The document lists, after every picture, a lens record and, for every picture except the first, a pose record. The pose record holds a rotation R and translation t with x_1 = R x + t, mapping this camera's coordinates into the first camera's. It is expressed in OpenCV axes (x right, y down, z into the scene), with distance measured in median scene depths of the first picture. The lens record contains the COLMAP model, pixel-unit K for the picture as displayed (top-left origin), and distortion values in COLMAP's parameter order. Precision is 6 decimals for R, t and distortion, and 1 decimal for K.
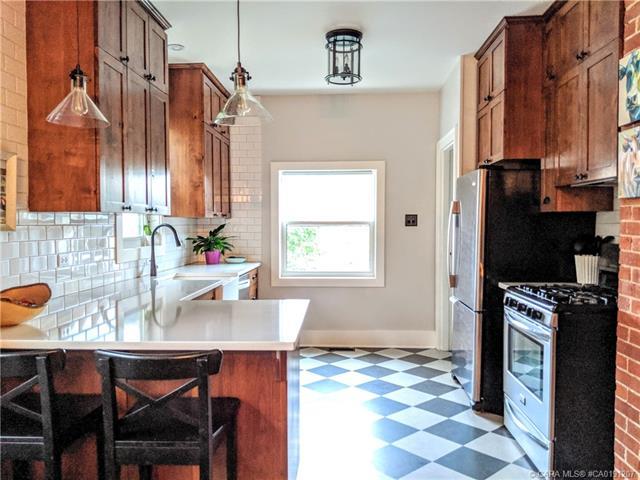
lens RADIAL K [[513.0, 0, 311.5], [0, 513.0, 240.3], [0, 0, 1]] dist [0.127033, -0.227255]
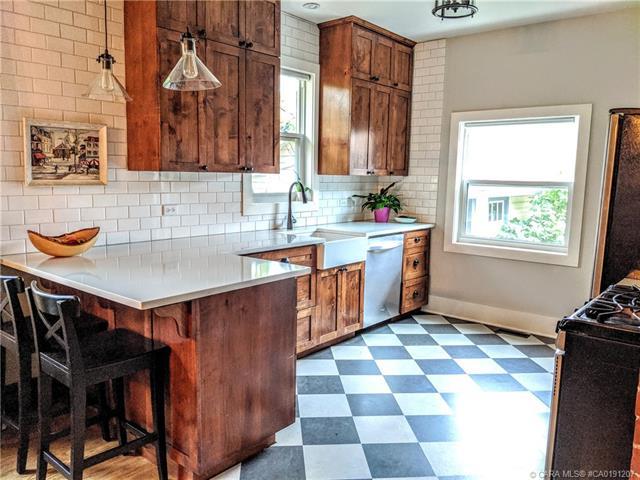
lens RADIAL K [[513.0, 0, 311.5], [0, 513.0, 240.3], [0, 0, 1]] dist [0.127033, -0.227255]
pose [[0.798920, 0.095613, -0.593789, 0.377184], [-0.039988, 0.993543, 0.106180, -0.024588], [0.600107, -0.061085, 0.797584, 0.161543]]
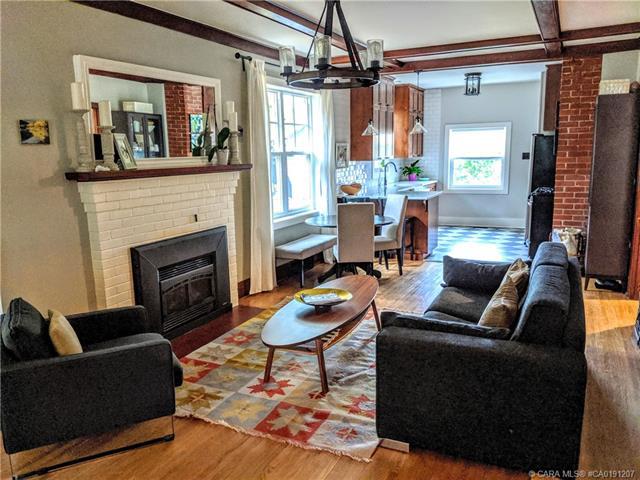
lens RADIAL K [[513.0, 0, 311.5], [0, 513.0, 240.3], [0, 0, 1]] dist [0.127033, -0.227255]
pose [[0.922127, 0.048508, -0.383834, 0.282186], [0.007775, 0.989585, 0.143740, -0.019076], [0.386809, -0.135531, 0.912146, -1.246369]]
